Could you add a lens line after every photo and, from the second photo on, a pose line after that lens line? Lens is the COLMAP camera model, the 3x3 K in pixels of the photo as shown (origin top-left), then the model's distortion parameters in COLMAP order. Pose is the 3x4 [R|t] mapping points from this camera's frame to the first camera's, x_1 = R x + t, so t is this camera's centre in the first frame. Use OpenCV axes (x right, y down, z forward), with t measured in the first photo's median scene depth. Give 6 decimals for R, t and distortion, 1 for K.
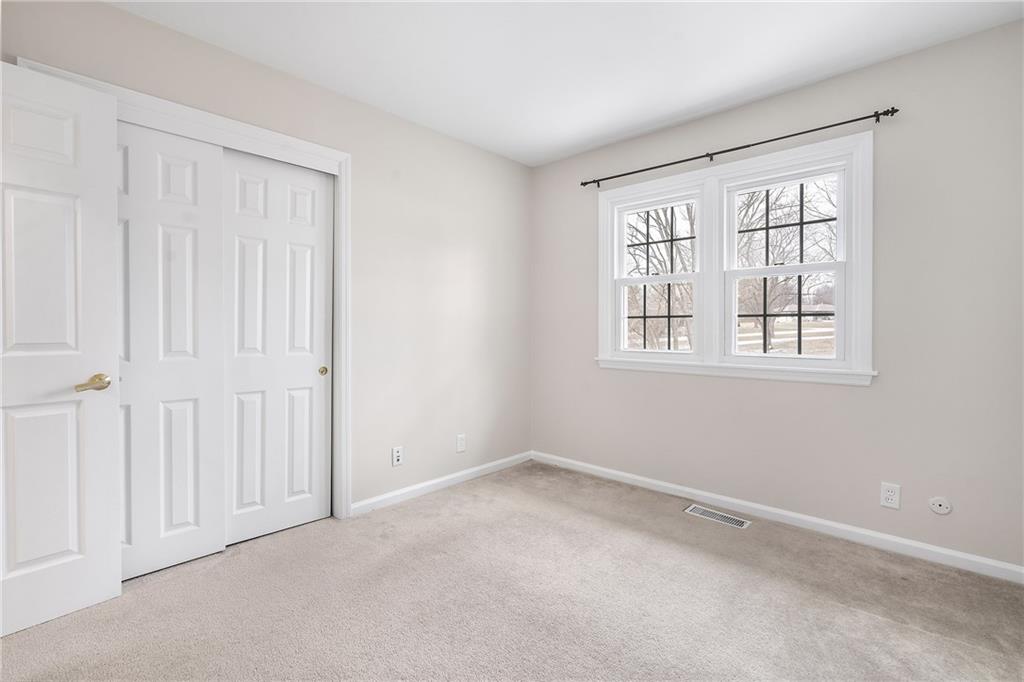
lens RADIAL K [[477.1, 0, 510.1], [0, 477.1, 330.0], [0, 0, 1]] dist [-0.004574, -0.000219]
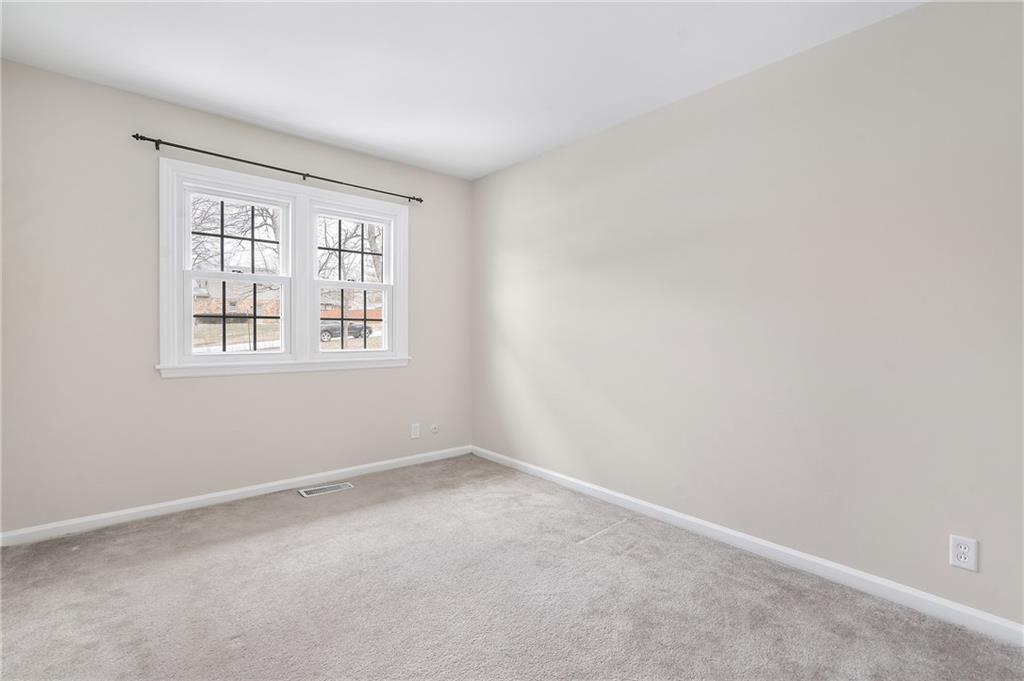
lens RADIAL K [[477.1, 0, 506.8], [0, 477.1, 333.1], [0, 0, 1]] dist [-0.004574, -0.000219]
pose [[0.087591, 0.002447, 0.996154, -0.615231], [0.006529, 0.999974, -0.003031, 0.011671], [-0.996135, 0.006770, 0.087573, 0.401608]]
